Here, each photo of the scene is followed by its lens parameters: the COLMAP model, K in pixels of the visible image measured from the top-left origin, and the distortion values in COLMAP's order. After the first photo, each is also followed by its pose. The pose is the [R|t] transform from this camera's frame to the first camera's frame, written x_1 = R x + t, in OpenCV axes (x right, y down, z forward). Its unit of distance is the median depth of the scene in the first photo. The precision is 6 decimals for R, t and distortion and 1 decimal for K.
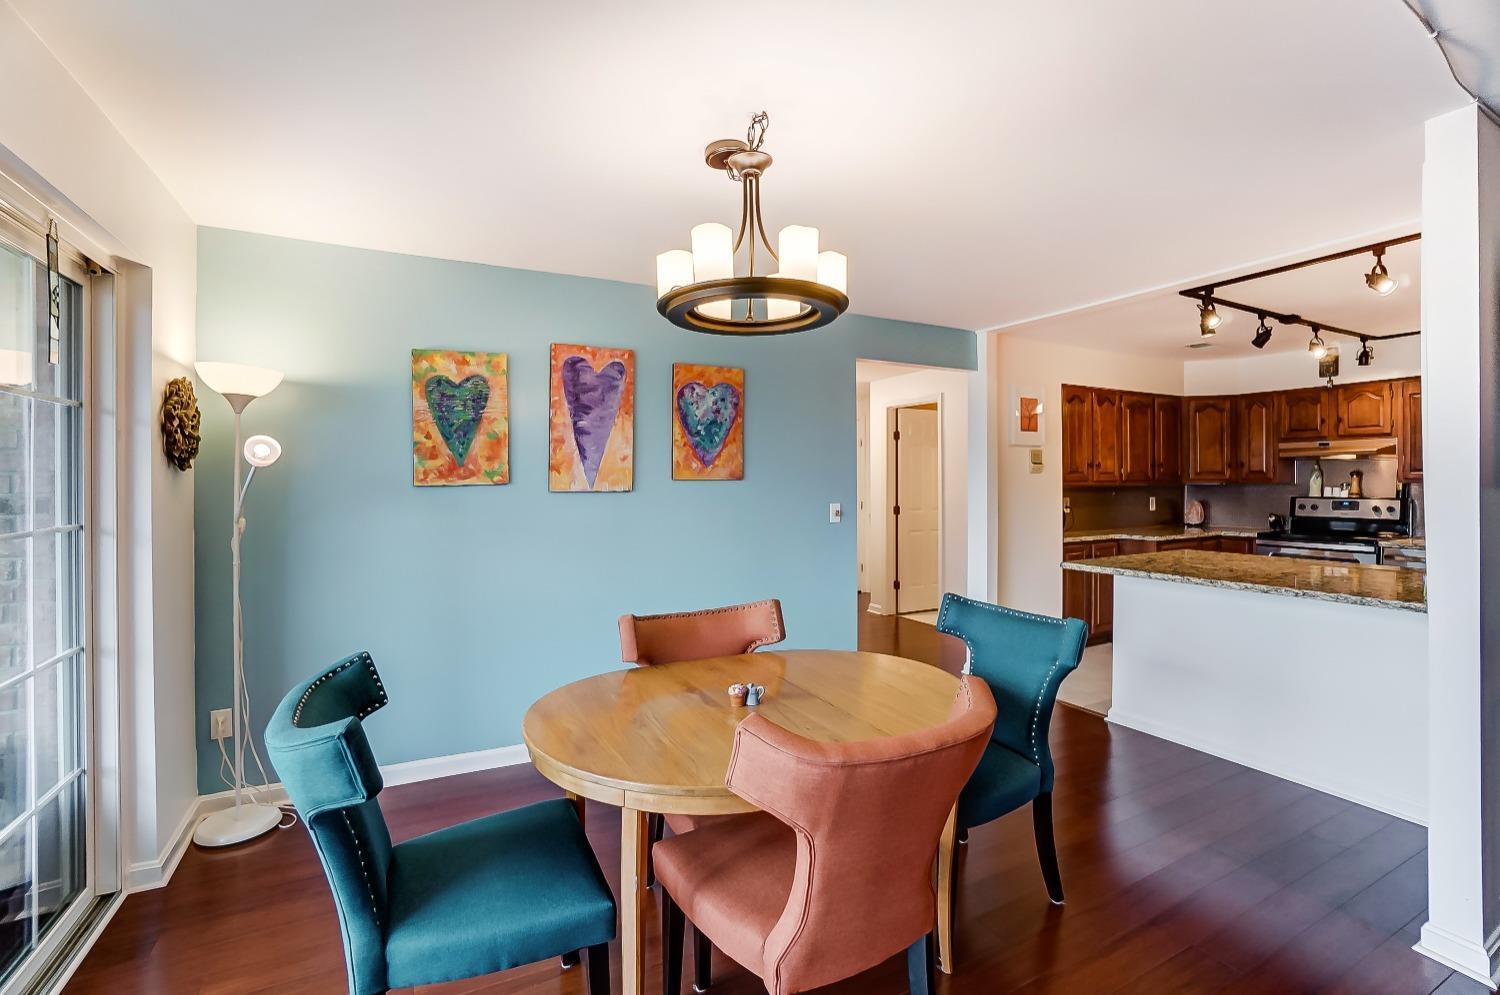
lens RADIAL K [[673.4, 0, 740.1], [0, 673.4, 478.7], [0, 0, 1]] dist [-0.026959, 0.002184]
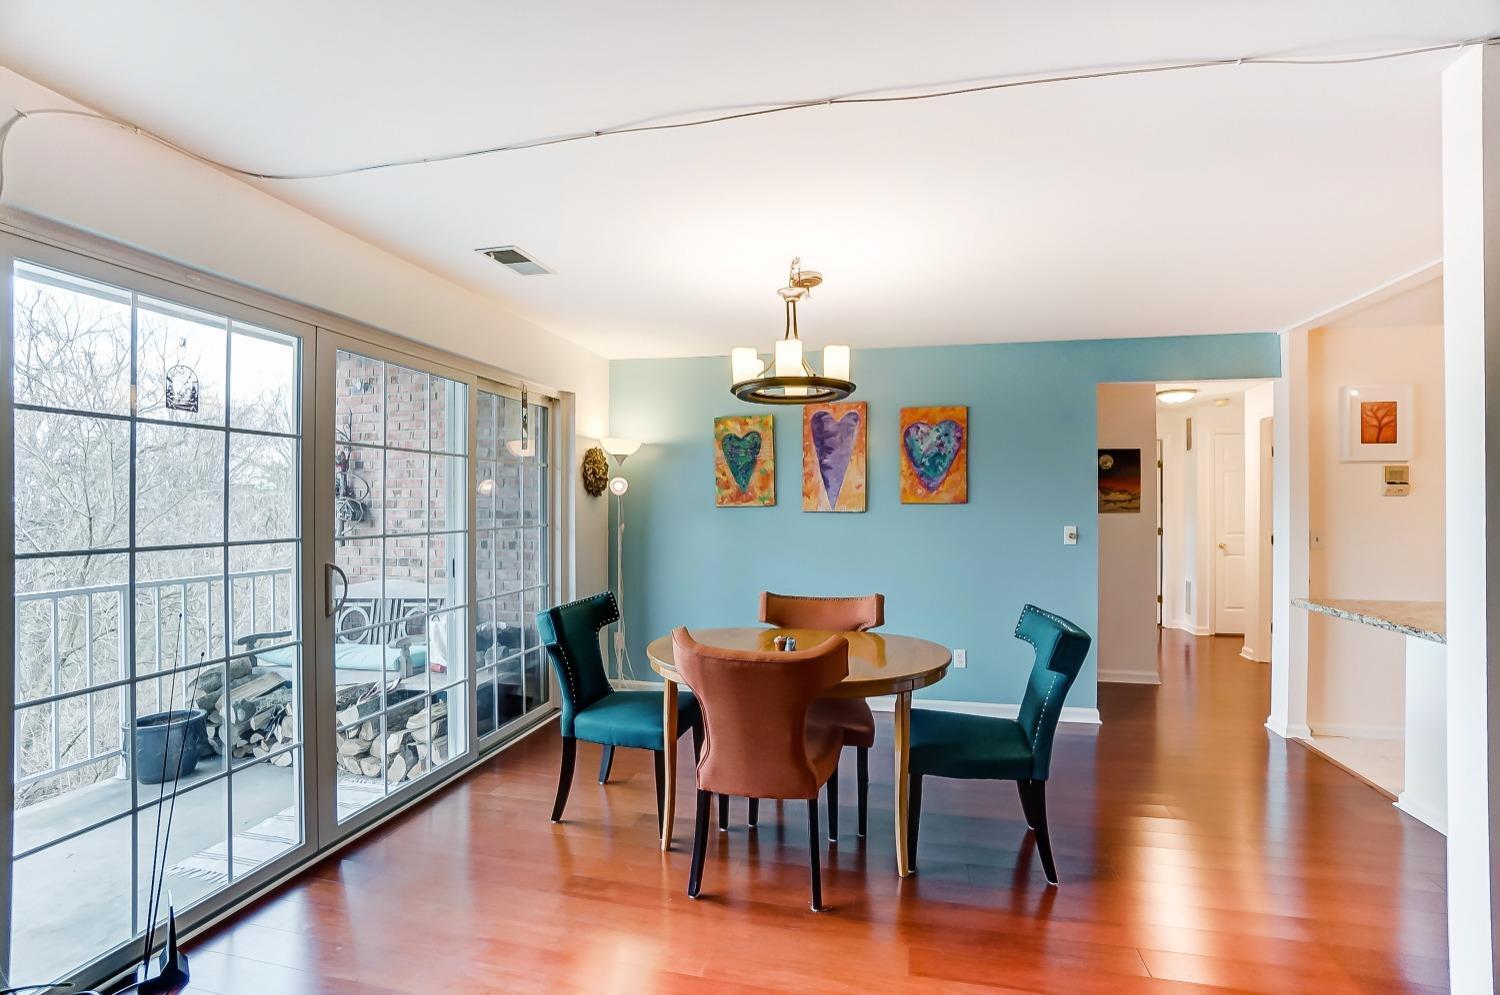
lens RADIAL K [[673.4, 0, 748.0], [0, 673.4, 497.5], [0, 0, 1]] dist [-0.026959, 0.002184]
pose [[0.761835, -0.002352, -0.647767, 0.519527], [-0.001943, 0.999981, -0.005916, -0.001238], [0.647768, 0.005766, 0.761816, -0.120911]]
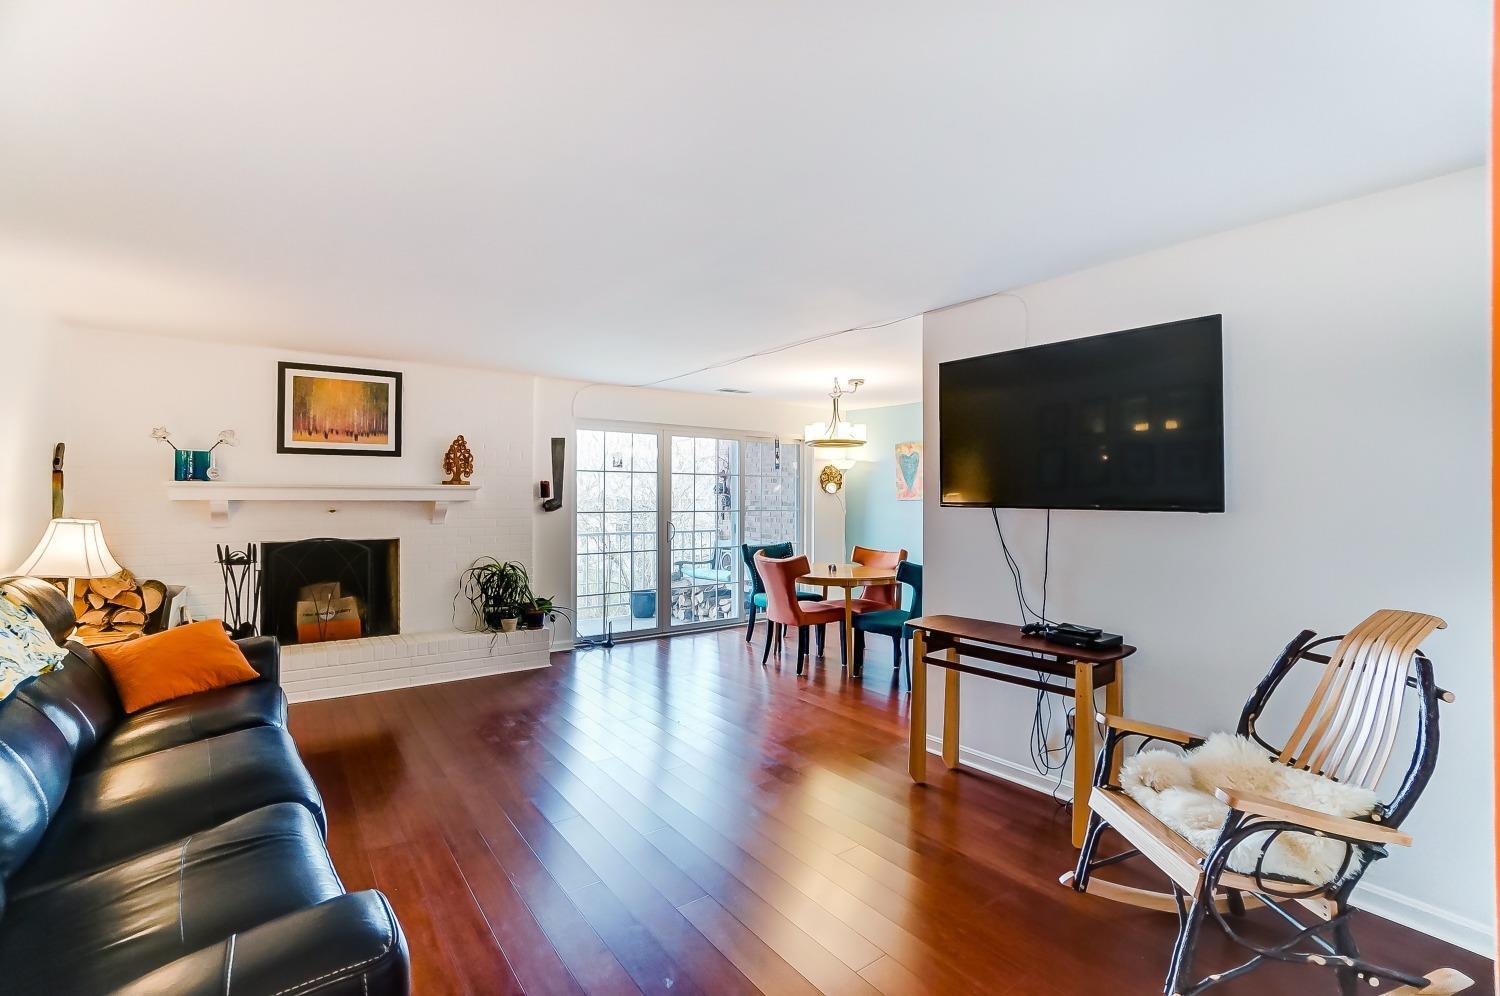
lens RADIAL K [[673.4, 0, 747.5], [0, 673.4, 488.6], [0, 0, 1]] dist [-0.026959, 0.002184]
pose [[0.163559, -0.007418, -0.986506, 1.666699], [-0.002438, 0.999966, -0.007923, -0.010468], [0.986531, 0.003701, 0.163536, 0.059808]]
